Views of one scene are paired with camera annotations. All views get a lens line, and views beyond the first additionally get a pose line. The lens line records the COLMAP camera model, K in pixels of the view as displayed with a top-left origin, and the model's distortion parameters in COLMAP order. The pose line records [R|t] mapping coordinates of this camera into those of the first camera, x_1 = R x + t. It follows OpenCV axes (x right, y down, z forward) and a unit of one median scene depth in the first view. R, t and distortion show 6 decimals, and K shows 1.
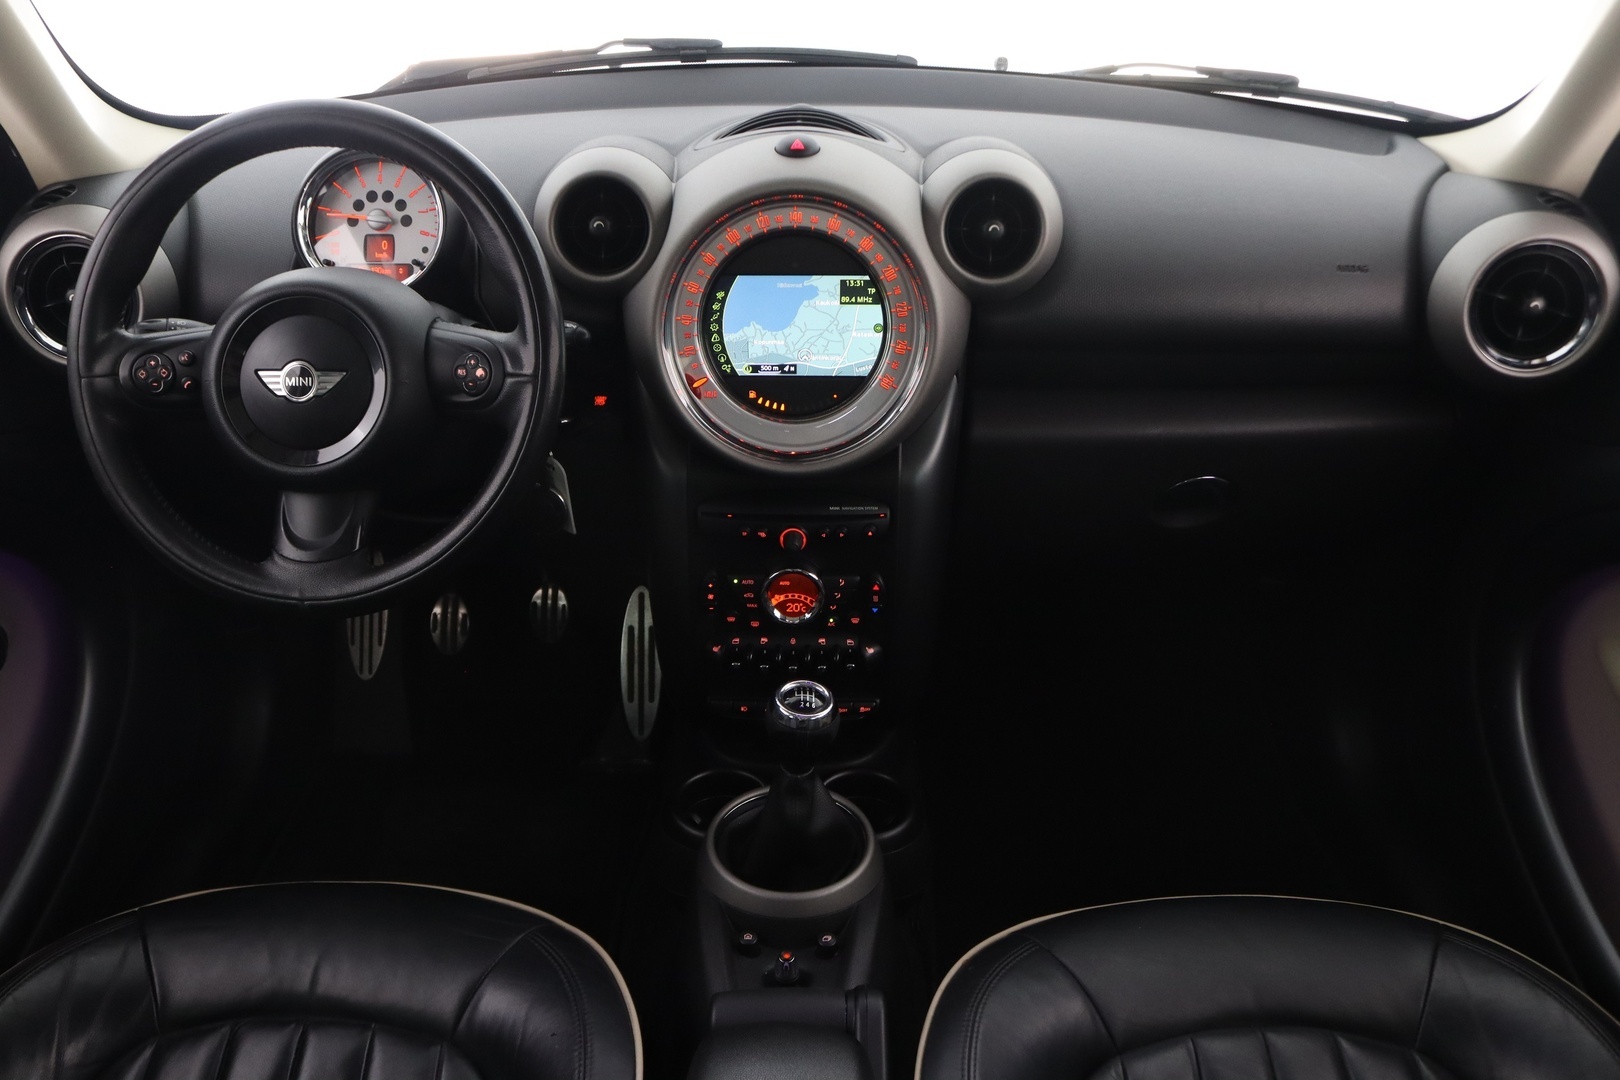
lens RADIAL K [[1407.9, 0, 694.4], [0, 1407.9, 542.4], [0, 0, 1]] dist [-0.051840, 0.004693]
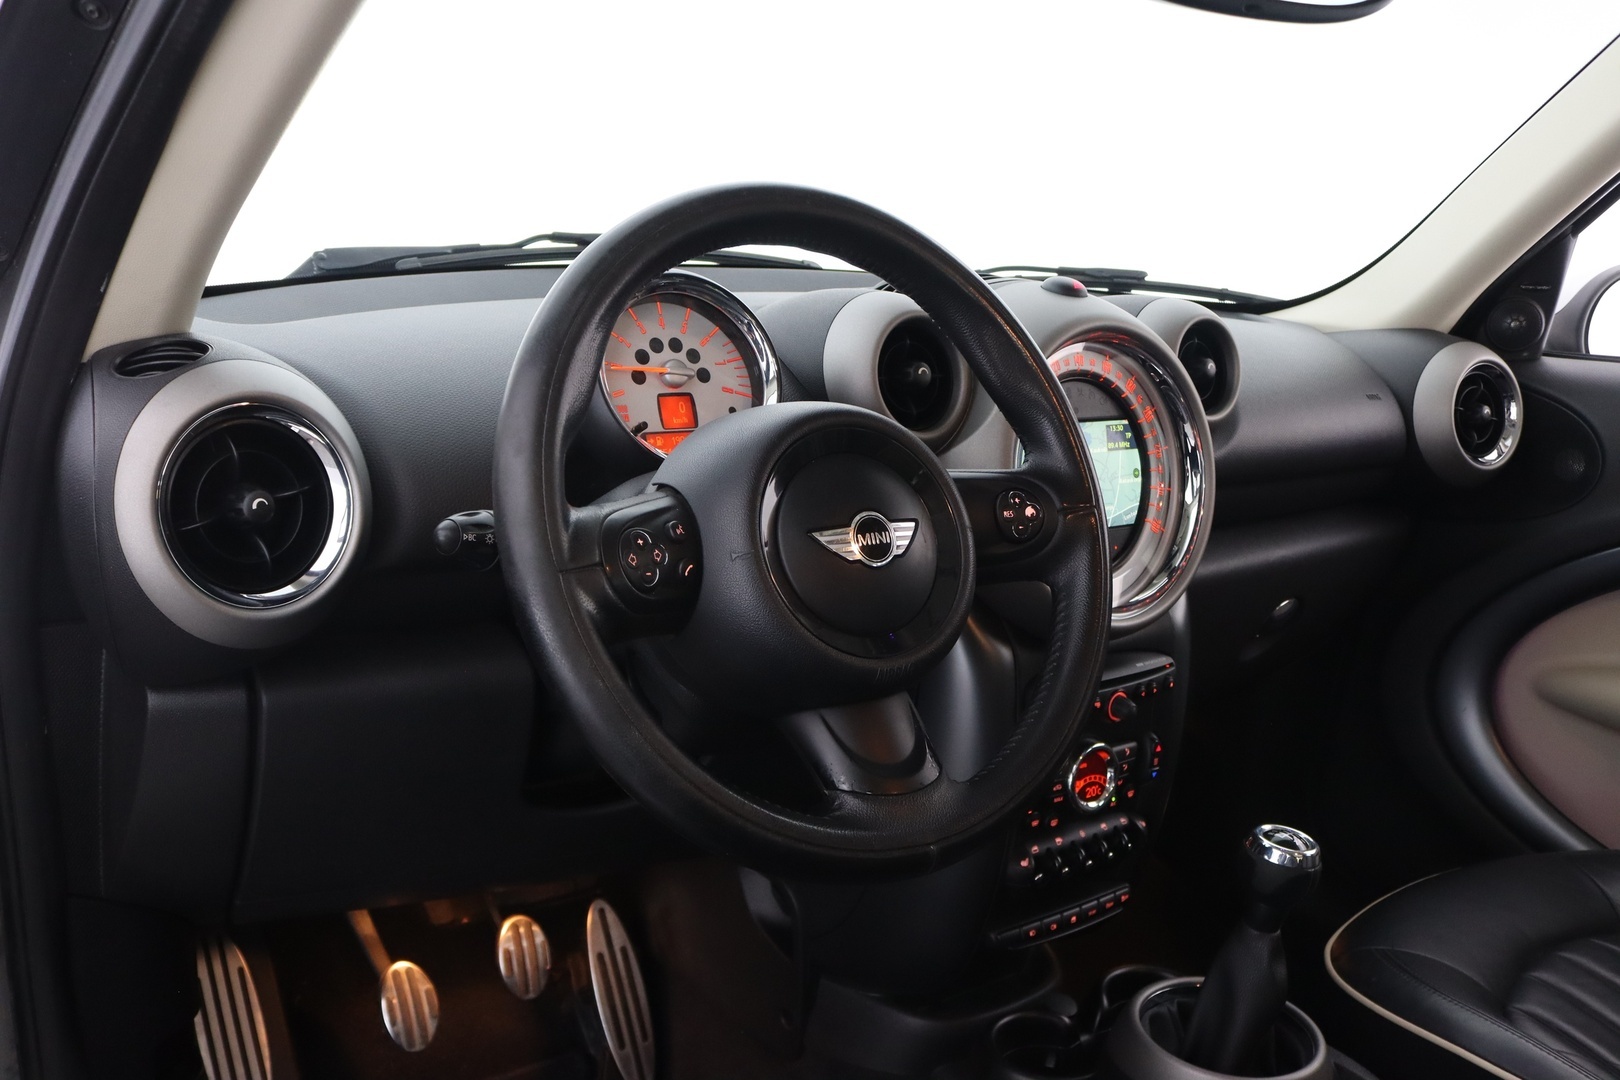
lens RADIAL K [[1465.5, 0, 810.0], [0, 1465.5, 540.0], [0, 0, 1]] dist [-0.089040, -0.001203]
pose [[0.749012, -0.080496, 0.657649, -0.696623], [0.245581, 0.955620, -0.162731, 0.000328], [-0.615363, 0.283393, 0.735538, 0.404869]]
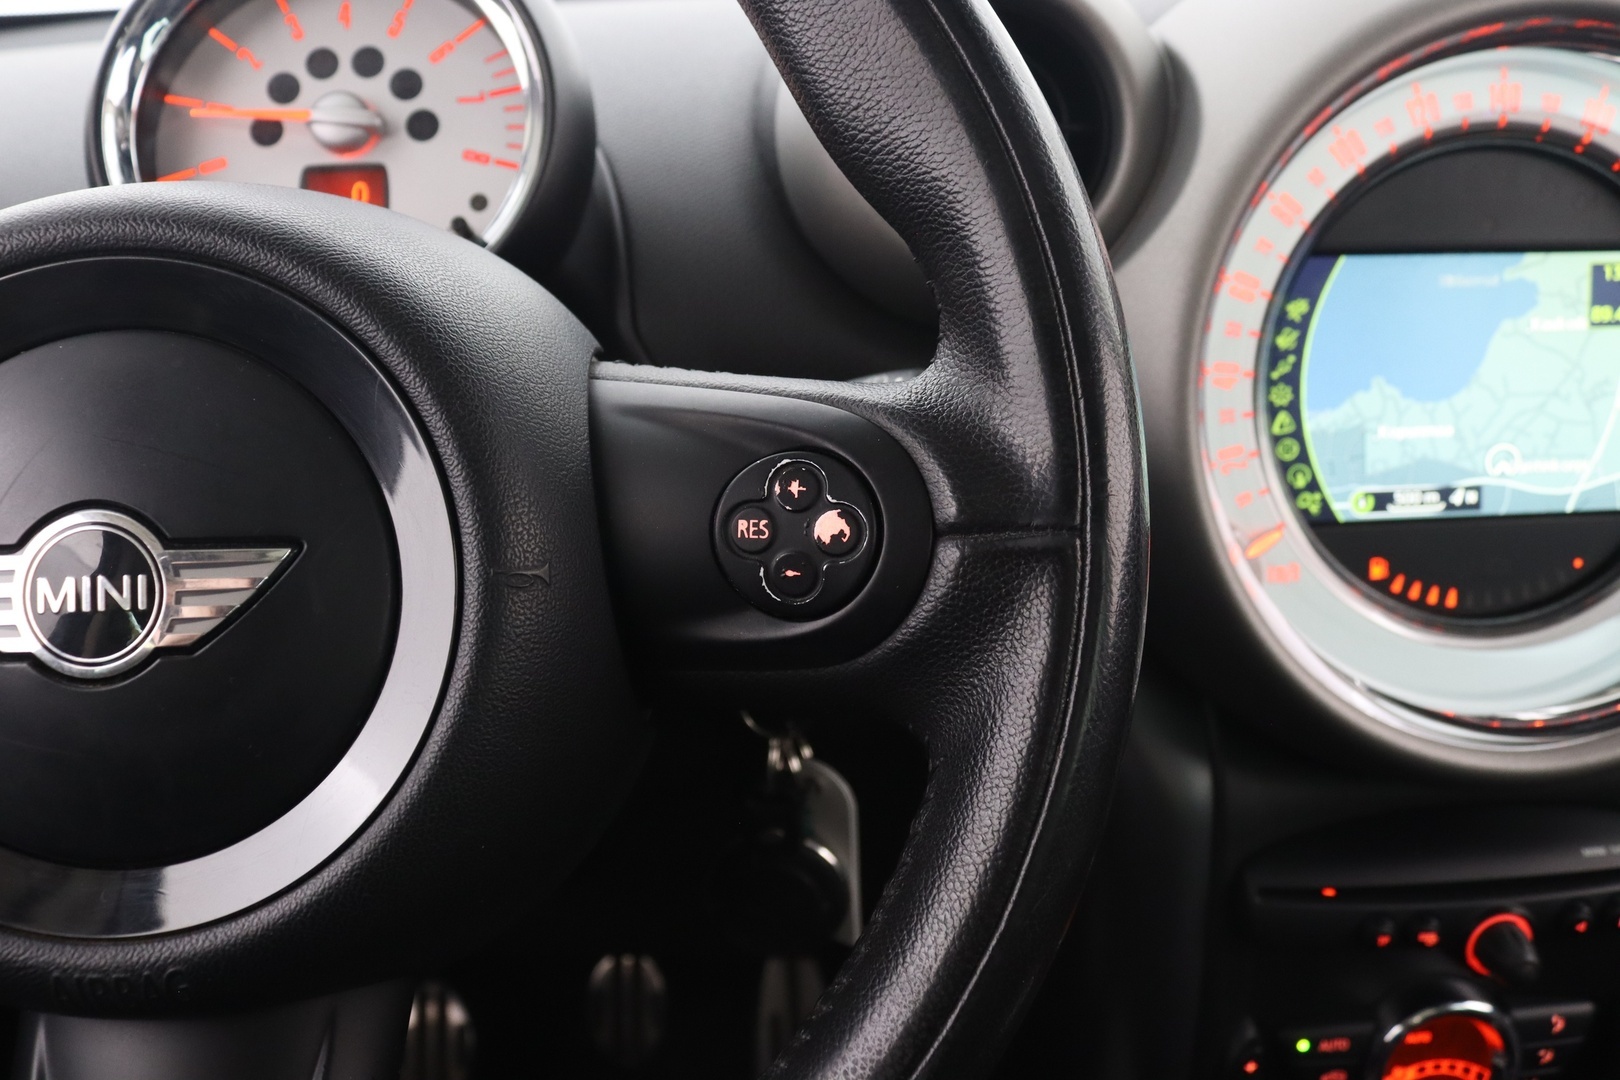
lens RADIAL K [[1501.9, 0, 810.0], [0, 1501.9, 540.0], [0, 0, 1]] dist [-0.164925, 0.170563]
pose [[0.985869, -0.043840, 0.161681, -0.174569], [0.064547, 0.990038, -0.125131, -0.073493], [-0.154585, 0.133798, 0.978878, 0.638110]]
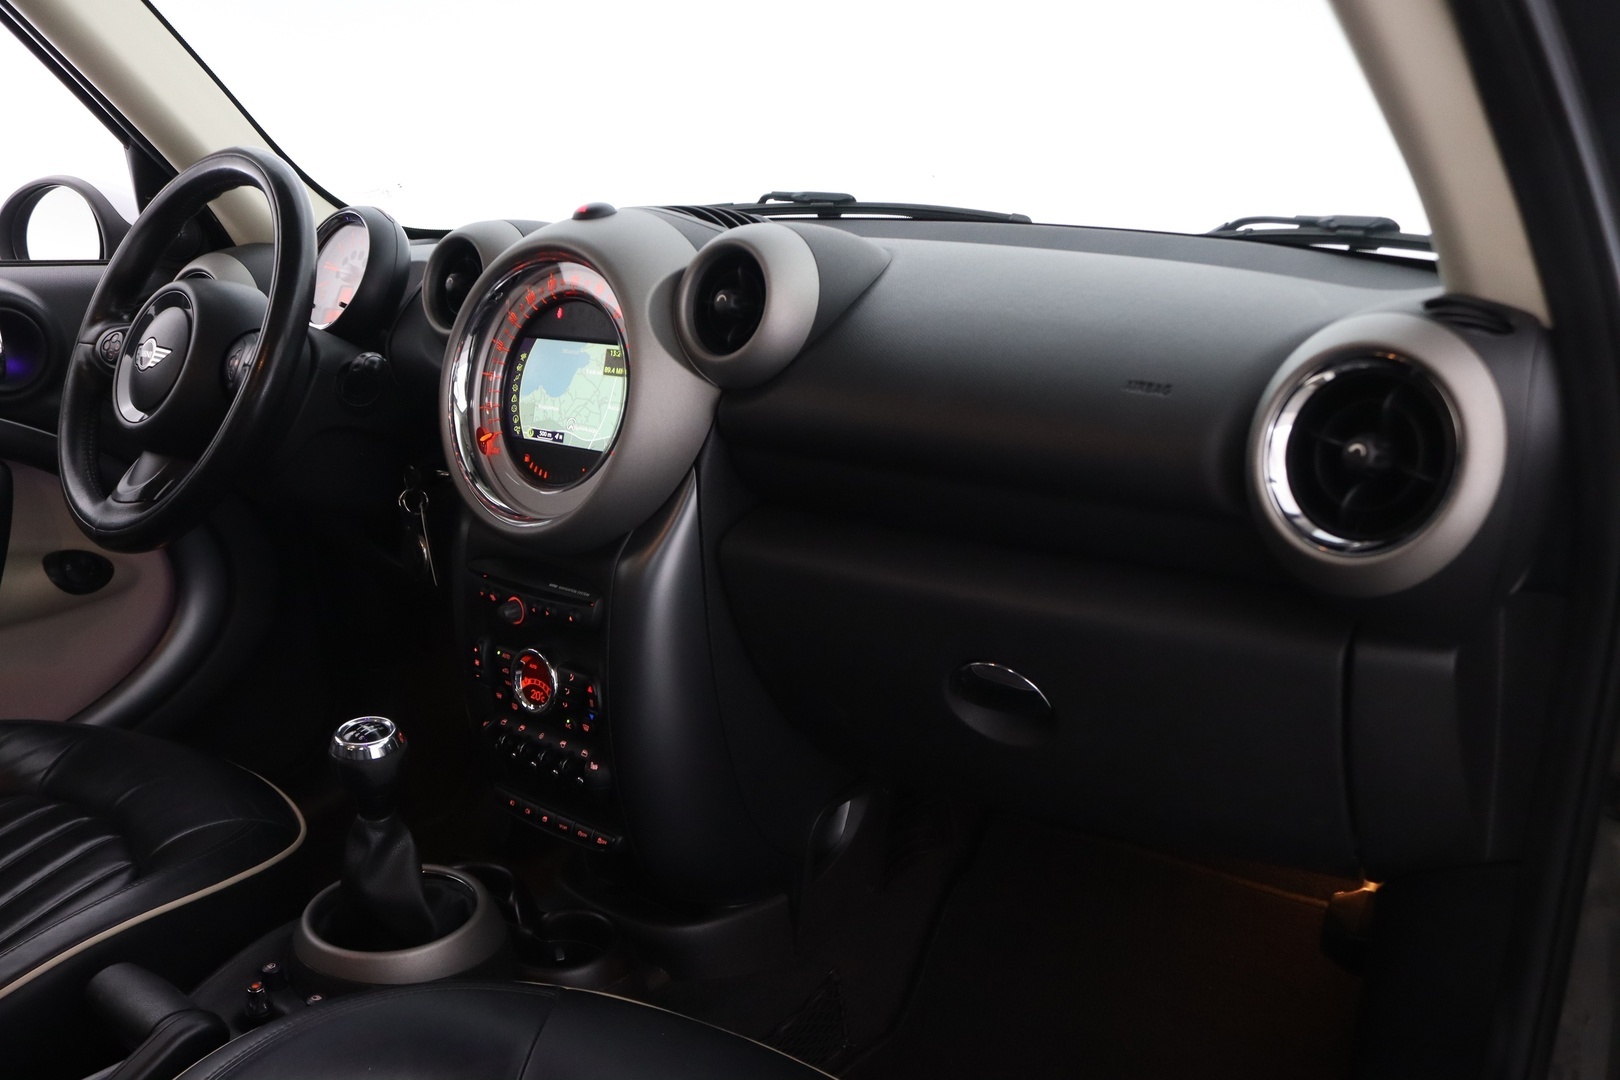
lens RADIAL K [[1331.6, 0, 639.9], [0, 1331.6, 543.4], [0, 0, 1]] dist [-0.053468, -0.000951]
pose [[0.766960, 0.178773, -0.616289, 0.686718], [-0.310264, 0.943996, -0.112283, 0.030794], [0.561701, 0.277329, 0.779474, 0.340355]]
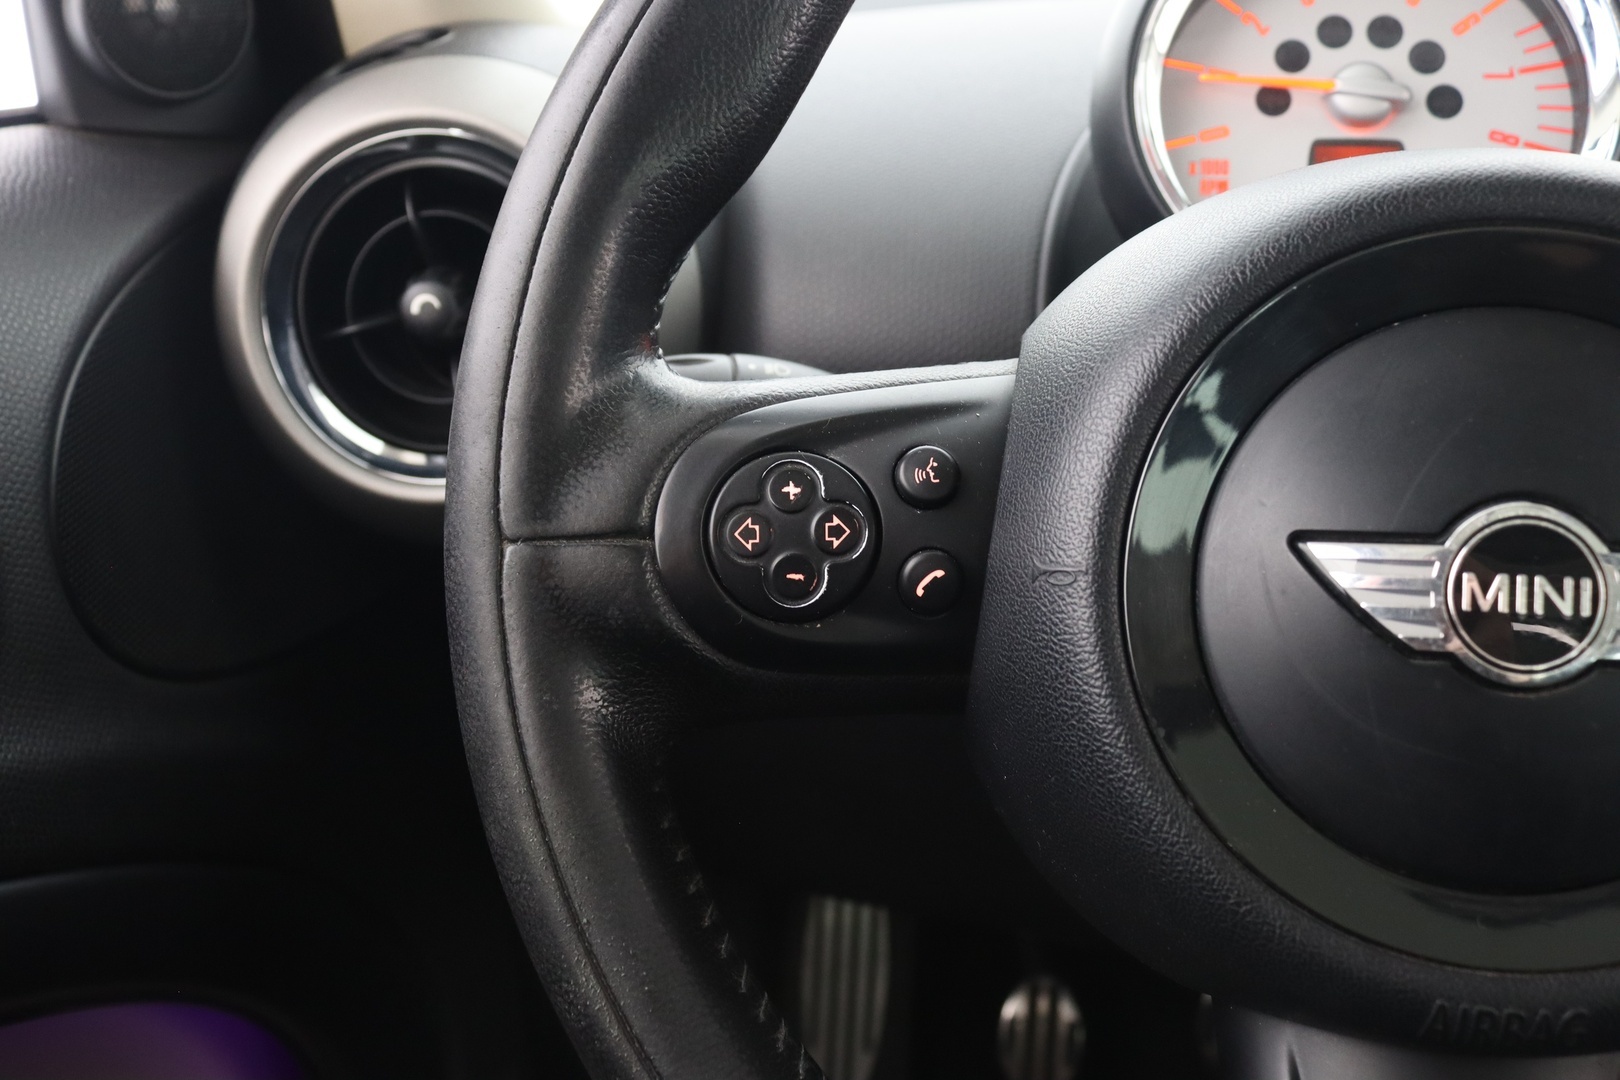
lens RADIAL K [[1501.9, 0, 810.0], [0, 1501.9, 540.0], [0, 0, 1]] dist [-0.164925, 0.170563]
pose [[0.996429, 0.032005, -0.078137, -0.326600], [-0.041336, 0.991806, -0.120885, -0.079052], [0.073628, 0.123683, 0.989586, 0.663813]]
